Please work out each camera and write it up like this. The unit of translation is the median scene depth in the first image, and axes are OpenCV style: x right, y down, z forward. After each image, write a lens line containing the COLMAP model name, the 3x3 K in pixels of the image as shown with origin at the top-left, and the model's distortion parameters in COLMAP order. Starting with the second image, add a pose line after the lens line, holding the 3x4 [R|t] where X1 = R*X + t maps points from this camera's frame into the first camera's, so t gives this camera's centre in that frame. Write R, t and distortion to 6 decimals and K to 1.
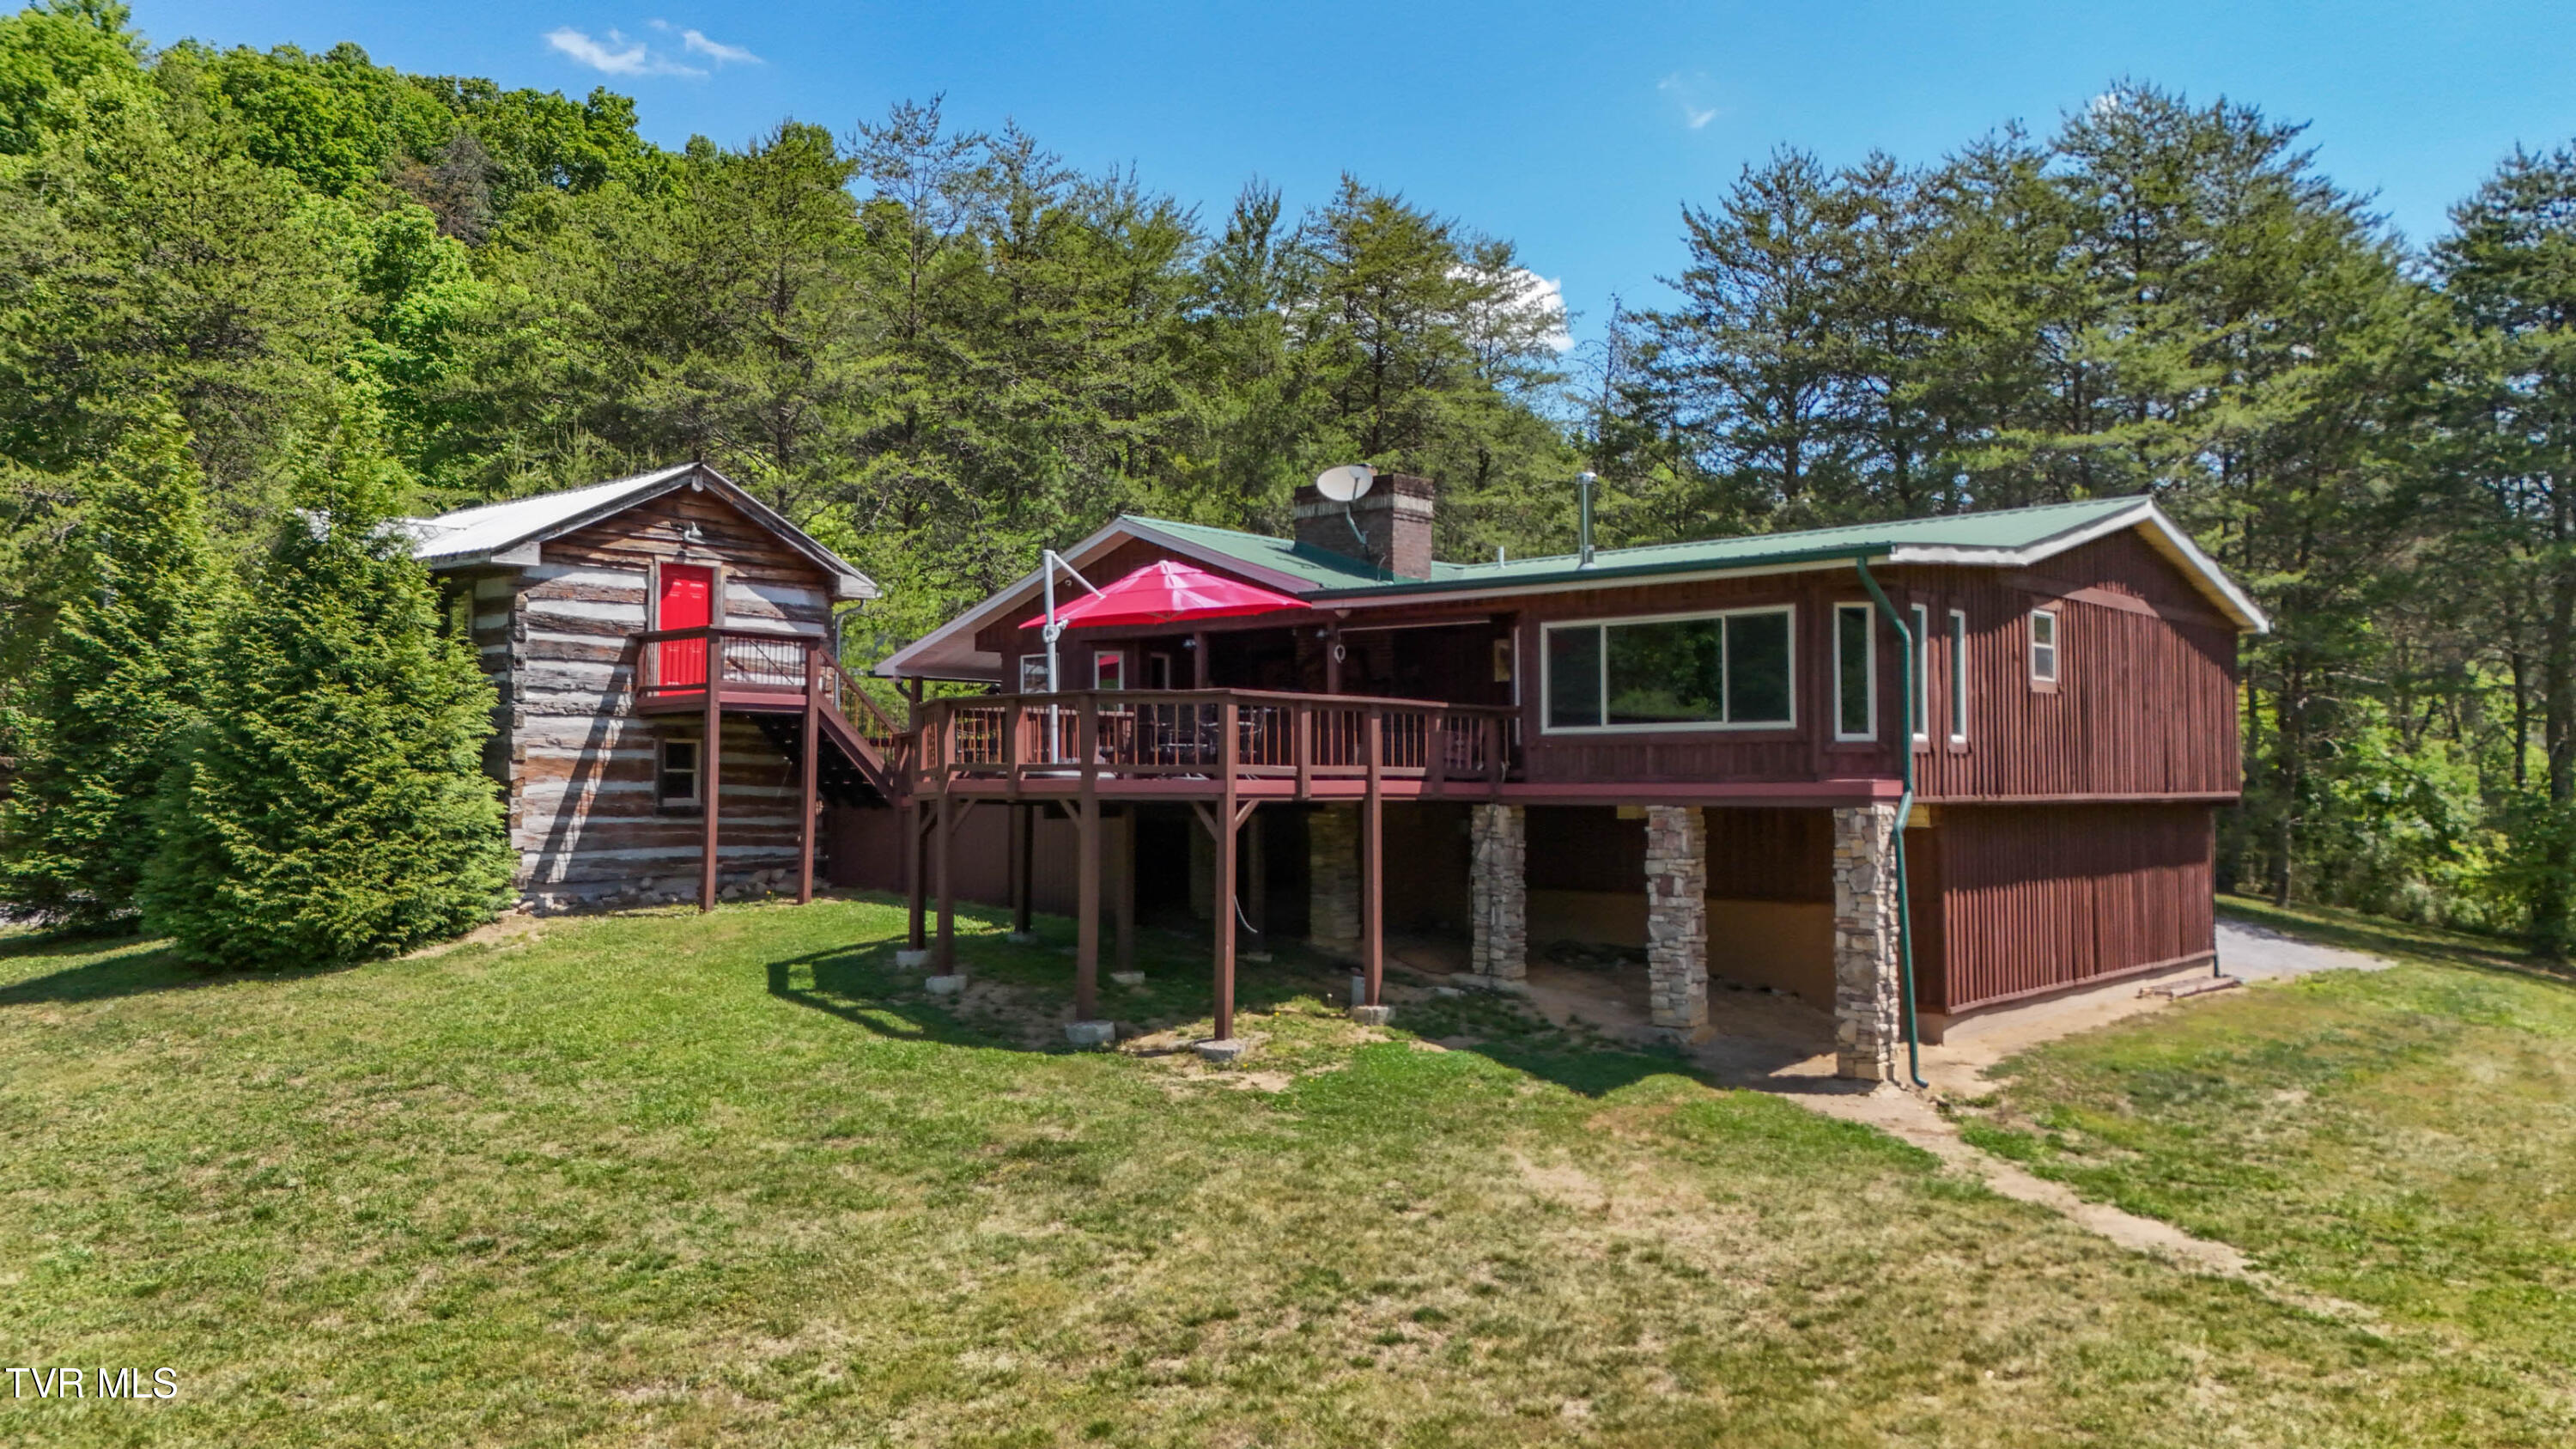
lens RADIAL K [[1883.5, 0, 1325.9], [0, 1883.5, 724.2], [0, 0, 1]] dist [0.110206, -0.111845]
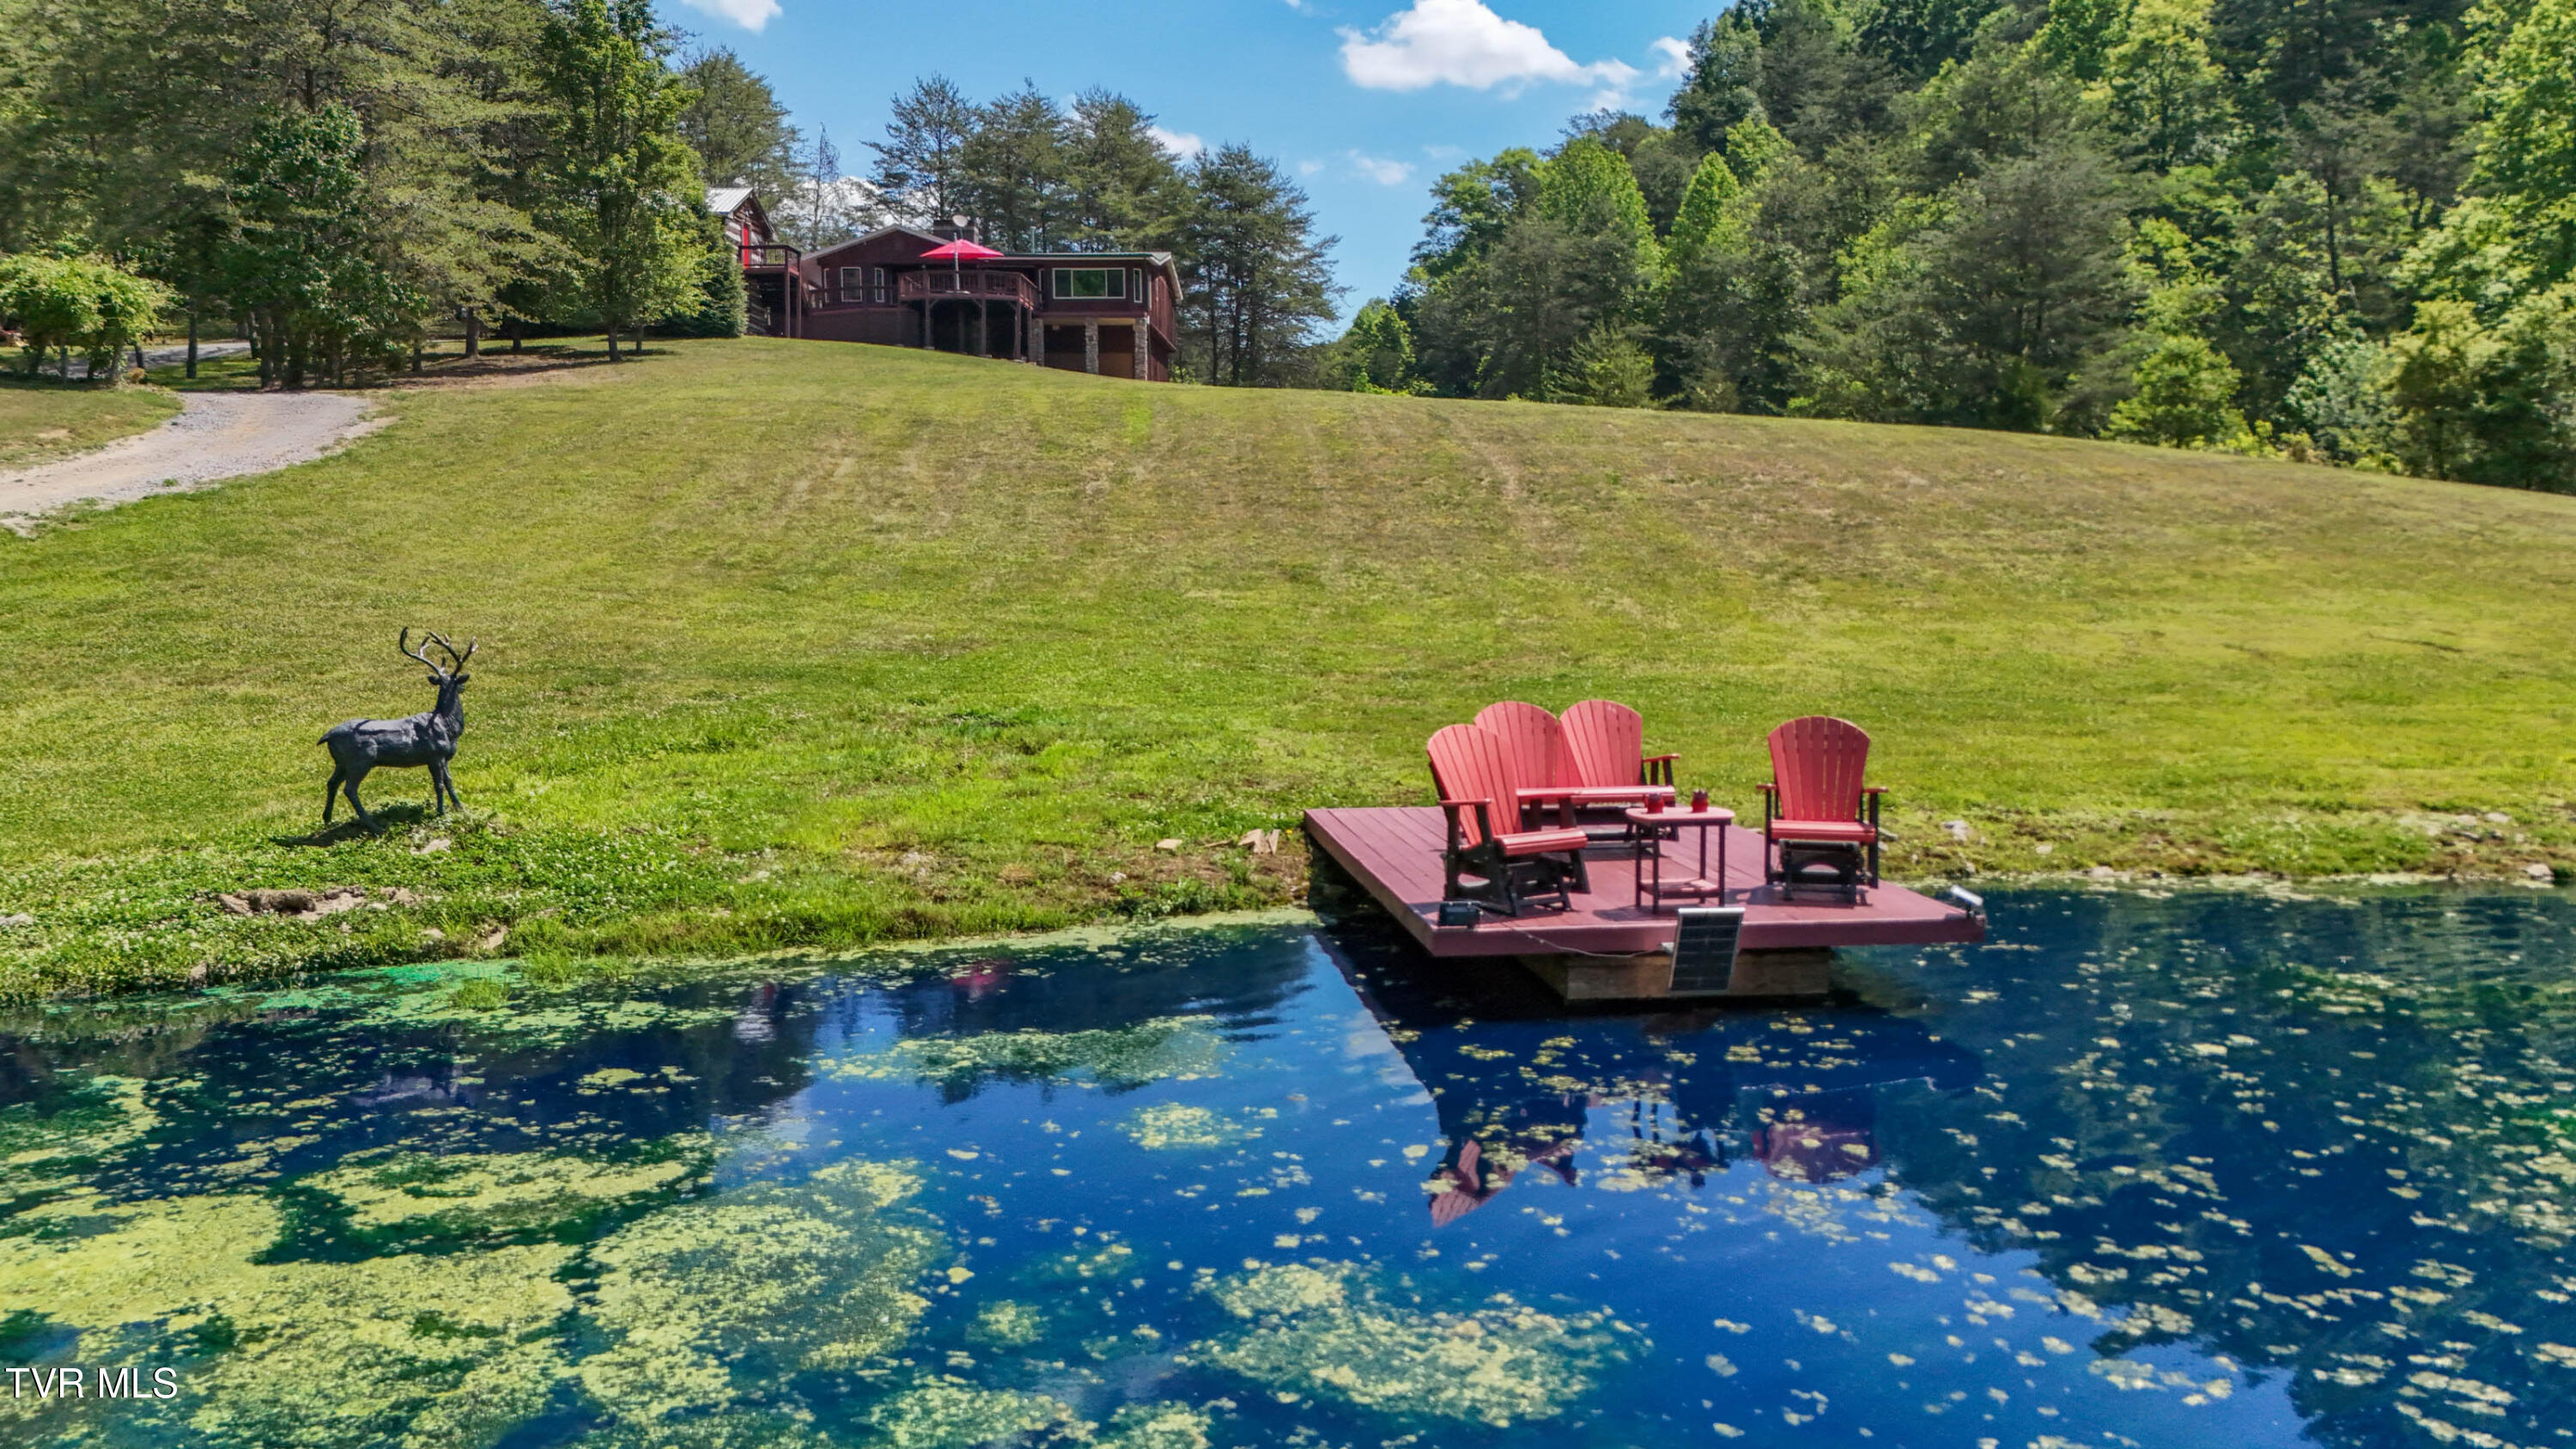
lens RADIAL K [[1883.5, 0, 1325.9], [0, 1883.5, 724.2], [0, 0, 1]] dist [0.110206, -0.111845]
pose [[0.767543, -0.057758, 0.638390, -1.552748], [-0.017462, 0.993678, 0.110897, 0.327996], [-0.640759, -0.096266, 0.761683, -1.821837]]
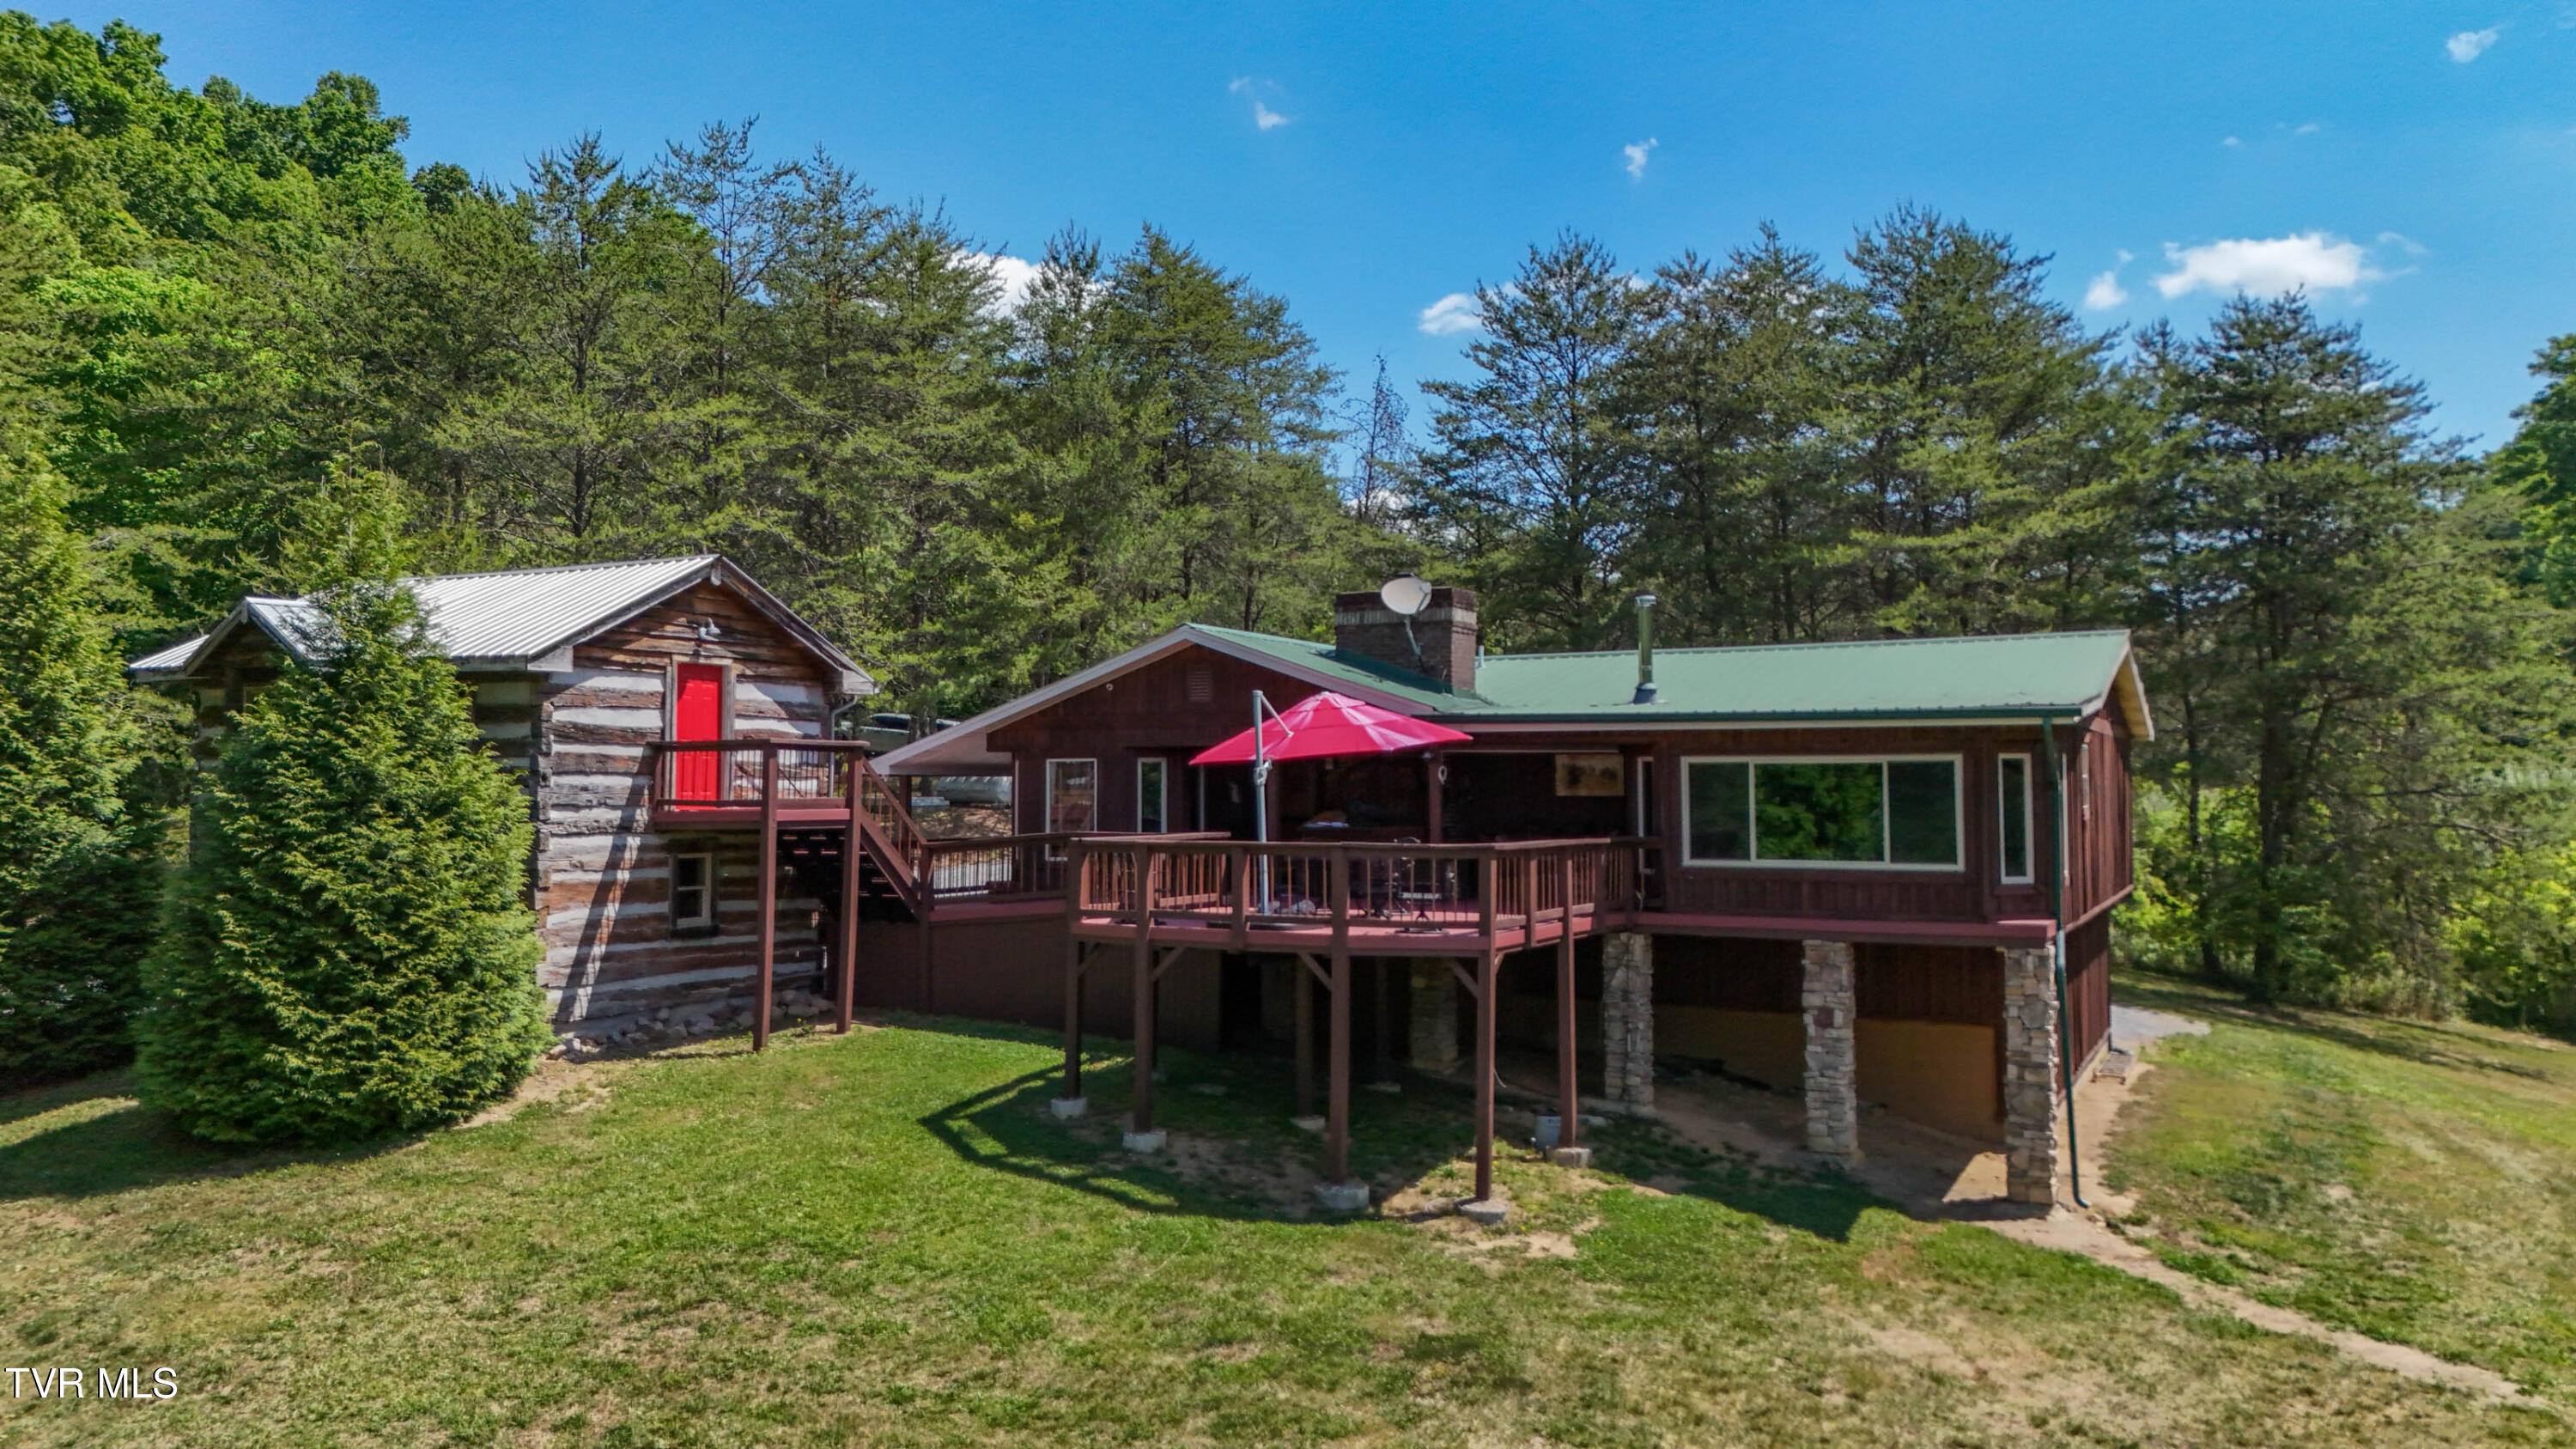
lens RADIAL K [[1875.3, 0, 1288.0], [0, 1875.3, 724.5], [0, 0, 1]] dist [0.091453, -0.083062]
pose [[0.971188, 0.007251, 0.238204, -0.293387], [-0.008245, 0.999961, 0.003178, -0.063234], [-0.238172, -0.005050, 0.971210, 0.047674]]
